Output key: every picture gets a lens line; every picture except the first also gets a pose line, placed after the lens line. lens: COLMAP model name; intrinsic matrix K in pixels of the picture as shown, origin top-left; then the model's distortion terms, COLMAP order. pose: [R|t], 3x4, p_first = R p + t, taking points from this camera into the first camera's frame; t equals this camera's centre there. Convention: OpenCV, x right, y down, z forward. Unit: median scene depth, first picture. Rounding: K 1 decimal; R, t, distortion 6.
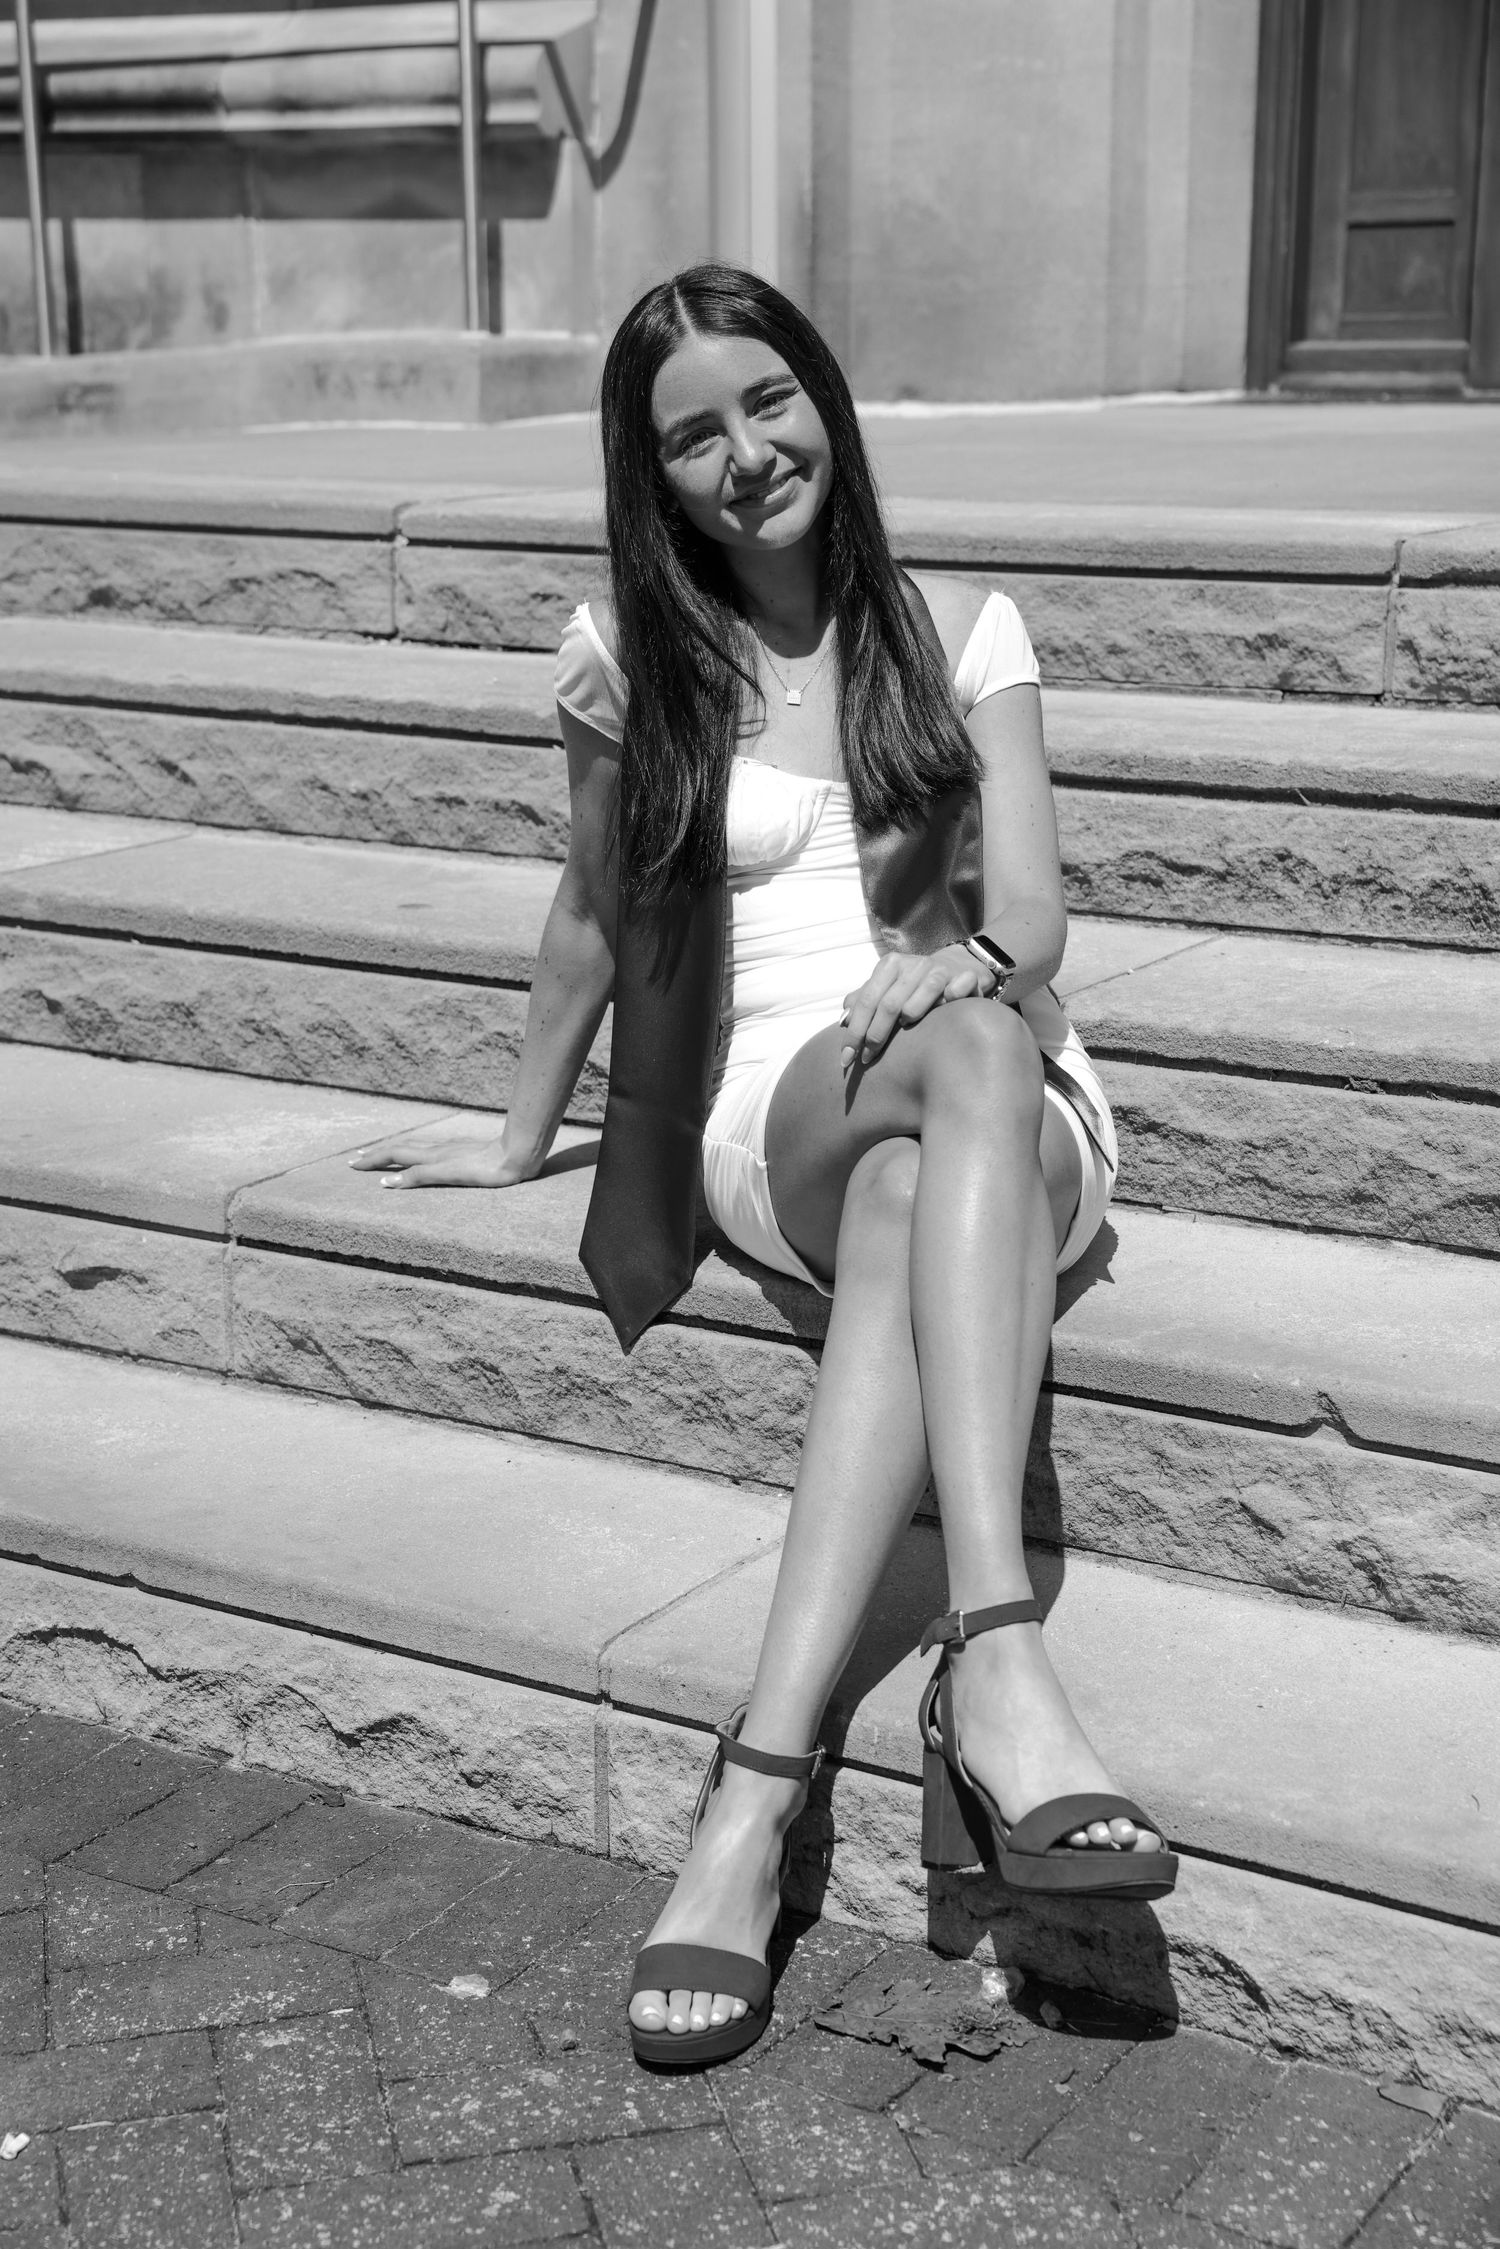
lens RADIAL K [[3493.4, 0, 750.0], [0, 3493.4, 1124.5], [0, 0, 1]] dist [0.169384, 0.010689]
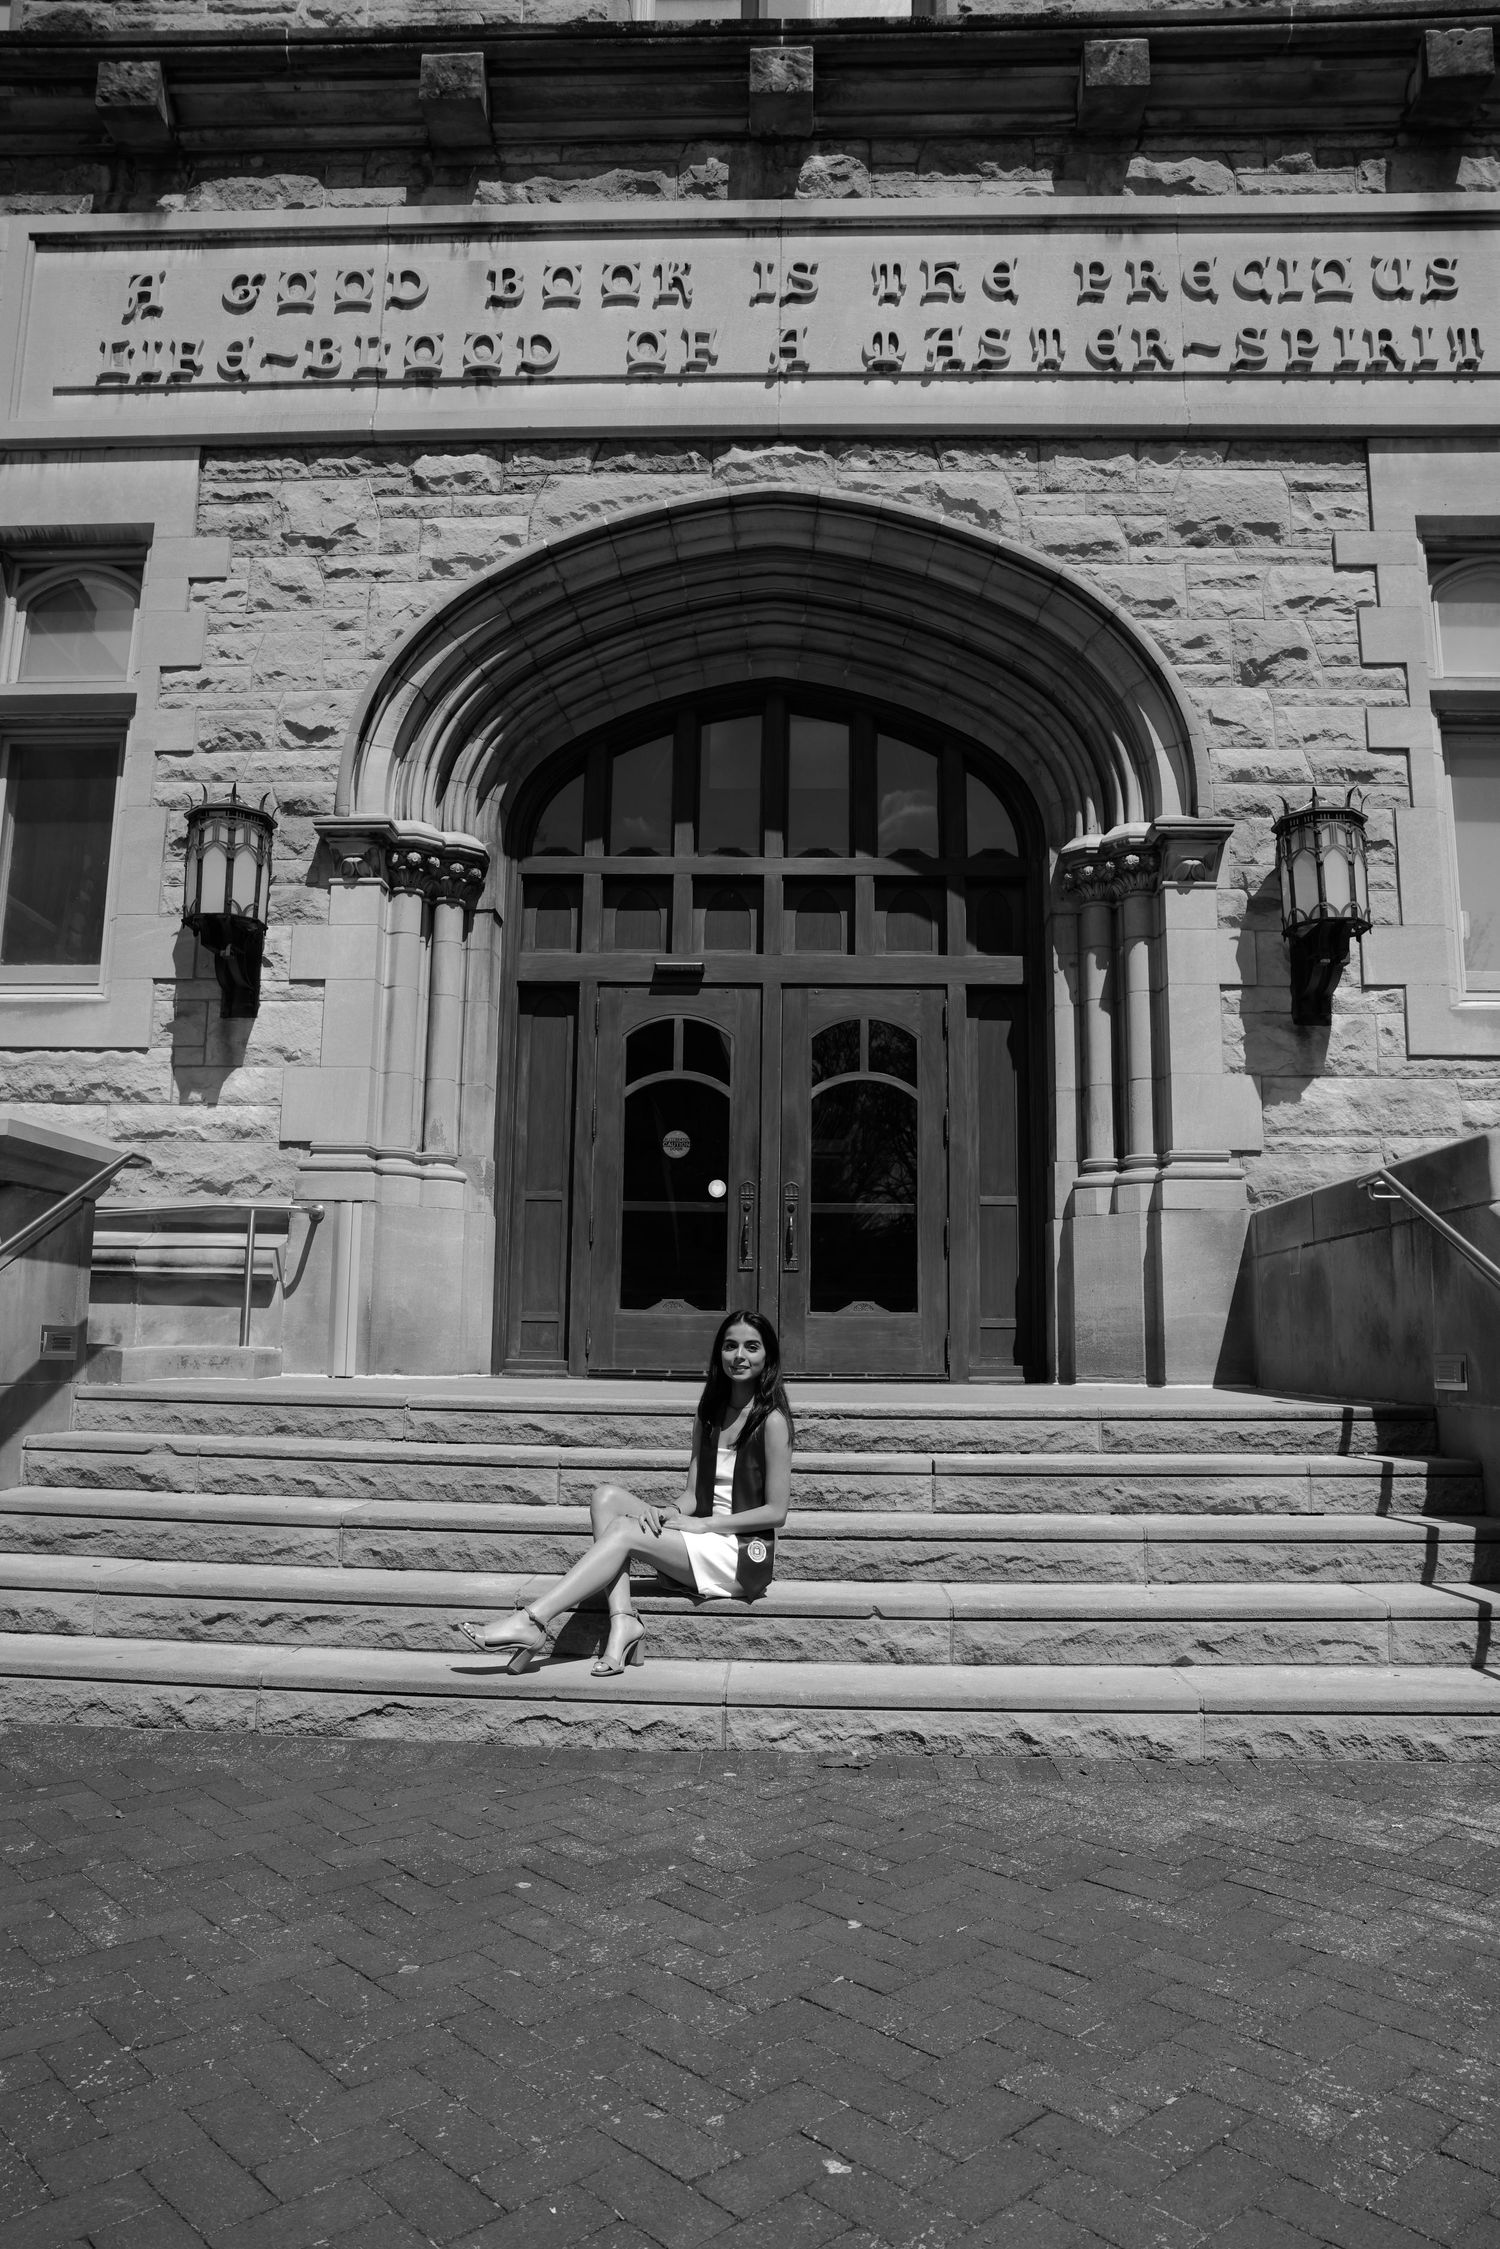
lens RADIAL K [[1520.4, 0, 747.9], [0, 1520.4, 1111.5], [0, 0, 1]] dist [-0.119538, 0.098767]
pose [[0.866717, 0.095598, 0.489554, -0.602500], [0.097965, 0.929722, -0.354992, 0.104479], [-0.489085, 0.355637, 0.796441, -0.335169]]
